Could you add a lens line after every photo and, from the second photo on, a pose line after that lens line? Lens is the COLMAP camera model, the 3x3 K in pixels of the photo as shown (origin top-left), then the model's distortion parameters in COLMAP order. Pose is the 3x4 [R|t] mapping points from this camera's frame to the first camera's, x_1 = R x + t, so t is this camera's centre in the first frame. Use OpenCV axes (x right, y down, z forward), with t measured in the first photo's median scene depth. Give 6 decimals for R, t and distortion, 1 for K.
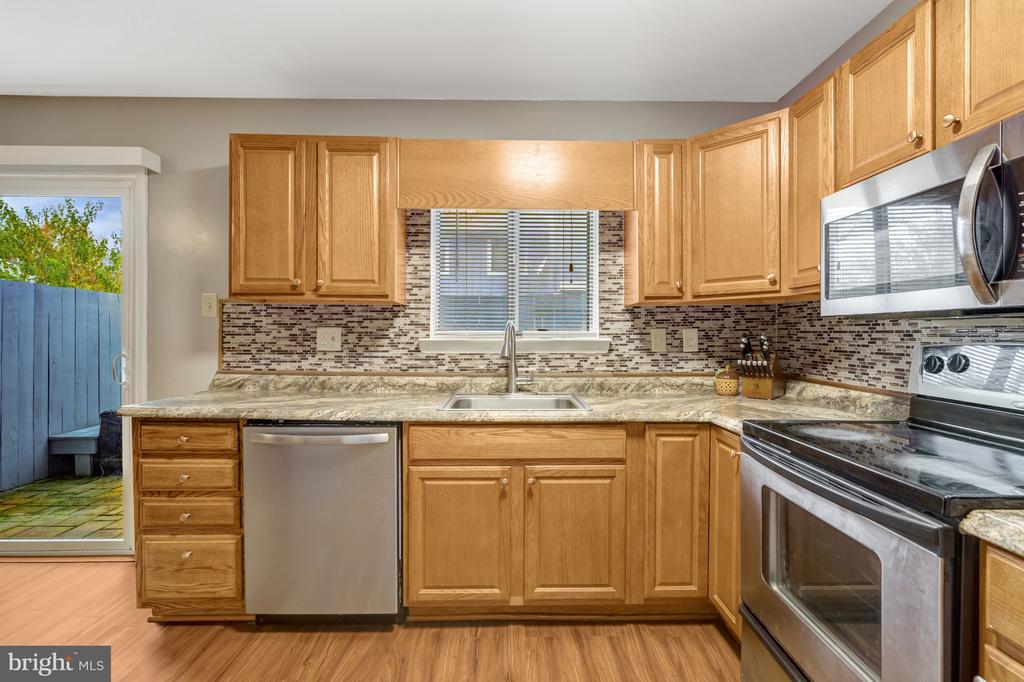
lens RADIAL K [[472.5, 0, 512.0], [0, 472.5, 341.0], [0, 0, 1]] dist [-0.000163, 0.000106]
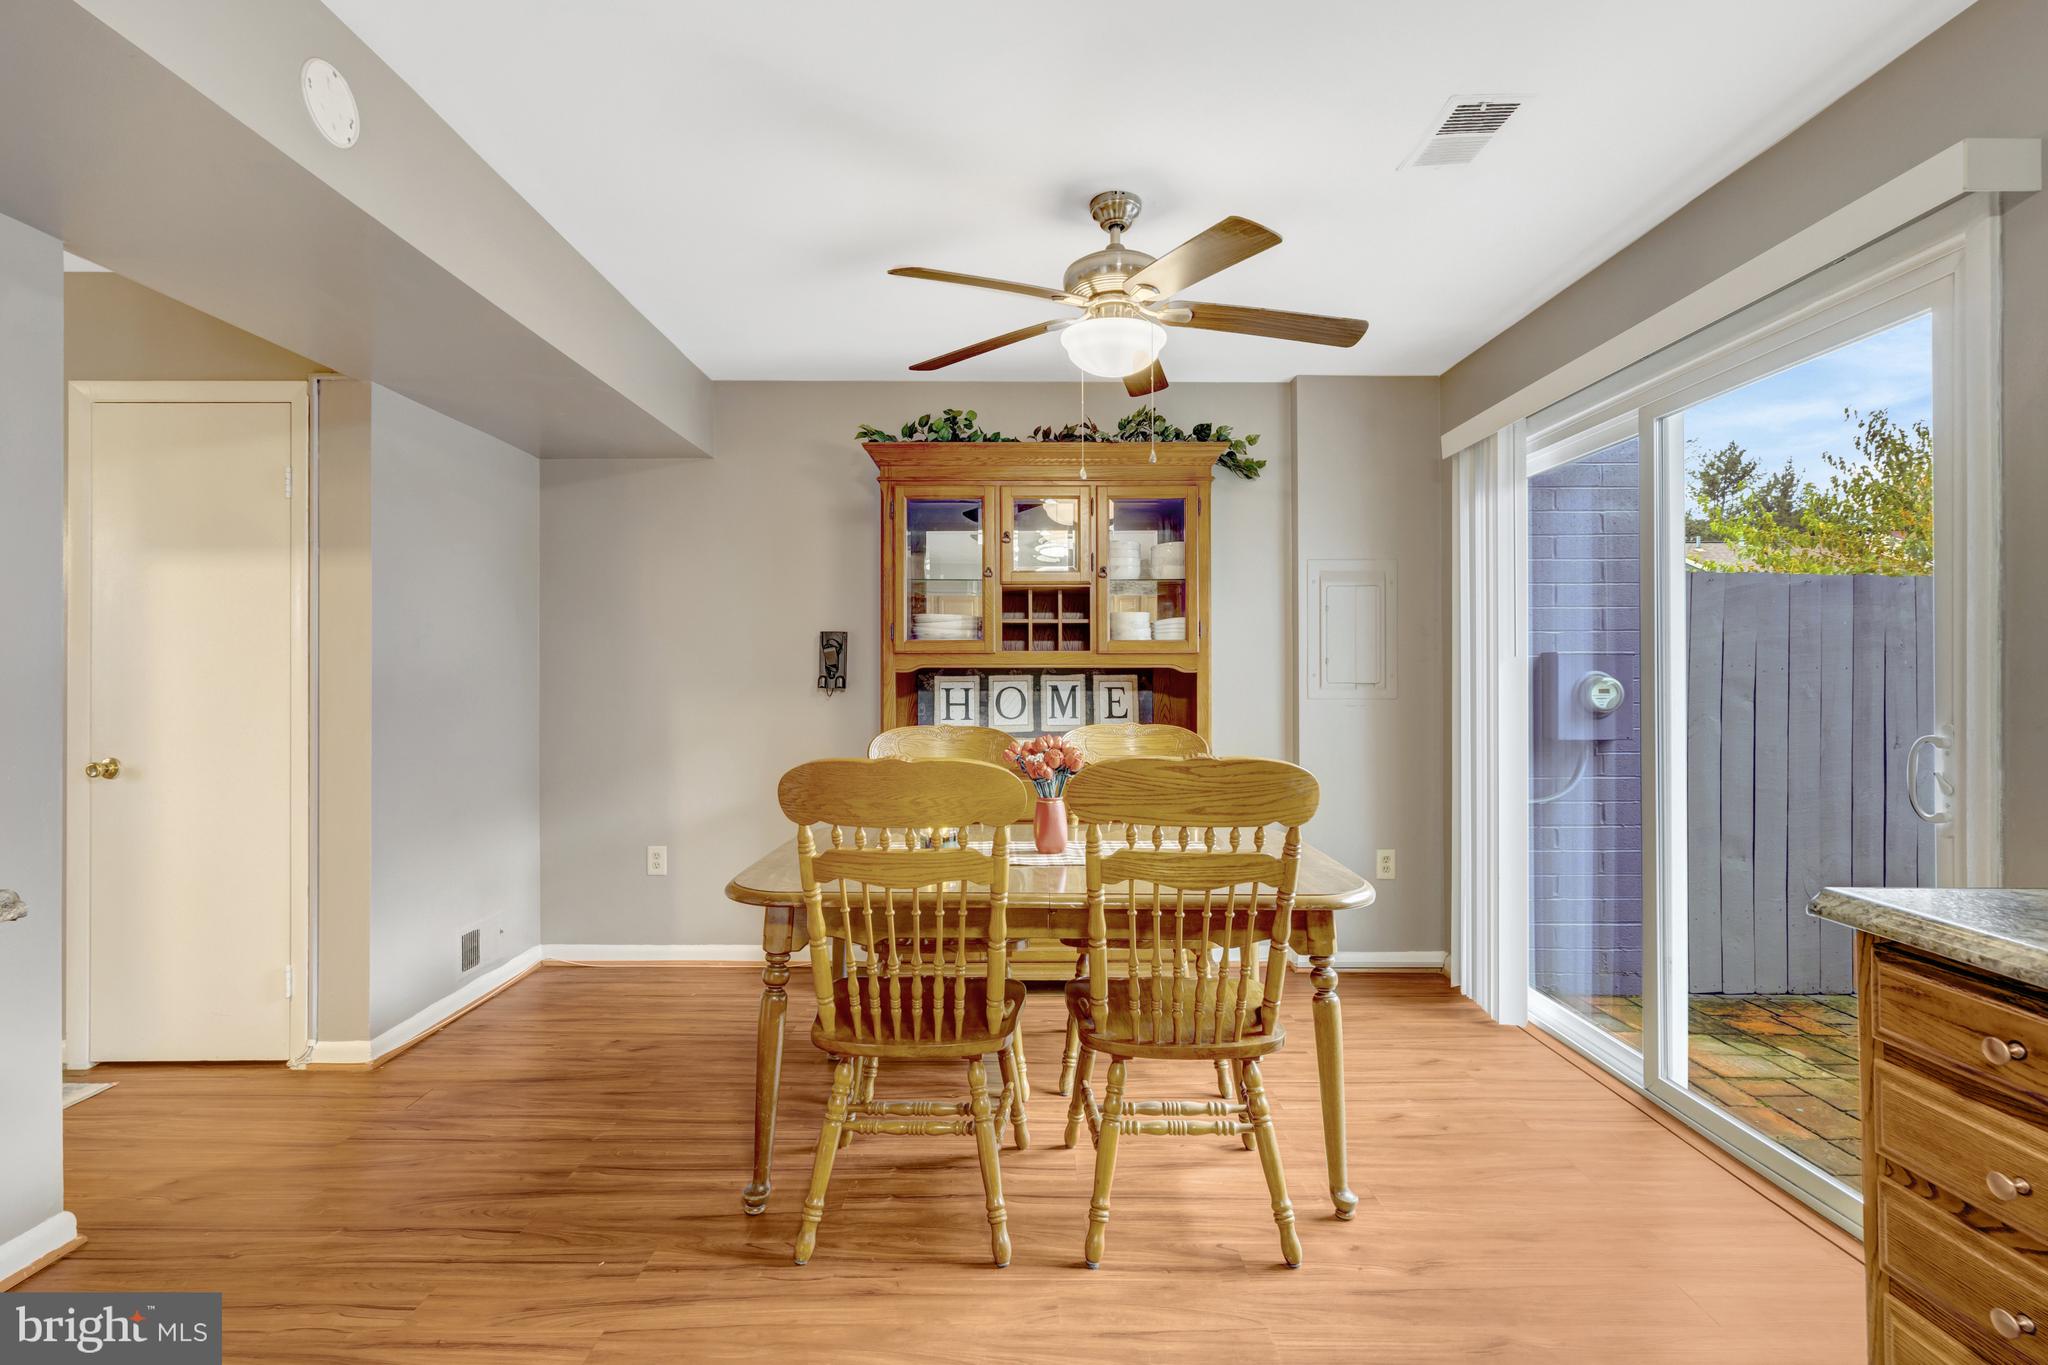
lens RADIAL K [[959.9, 0, 1024.0], [0, 959.9, 682.5], [0, 0, 1]] dist [0.002700, 0.000842]
pose [[-0.001151, -0.004837, -0.999988, -0.079961], [-0.005758, 0.999972, -0.004830, -0.007306], [0.999983, 0.005752, -0.001179, 0.303484]]
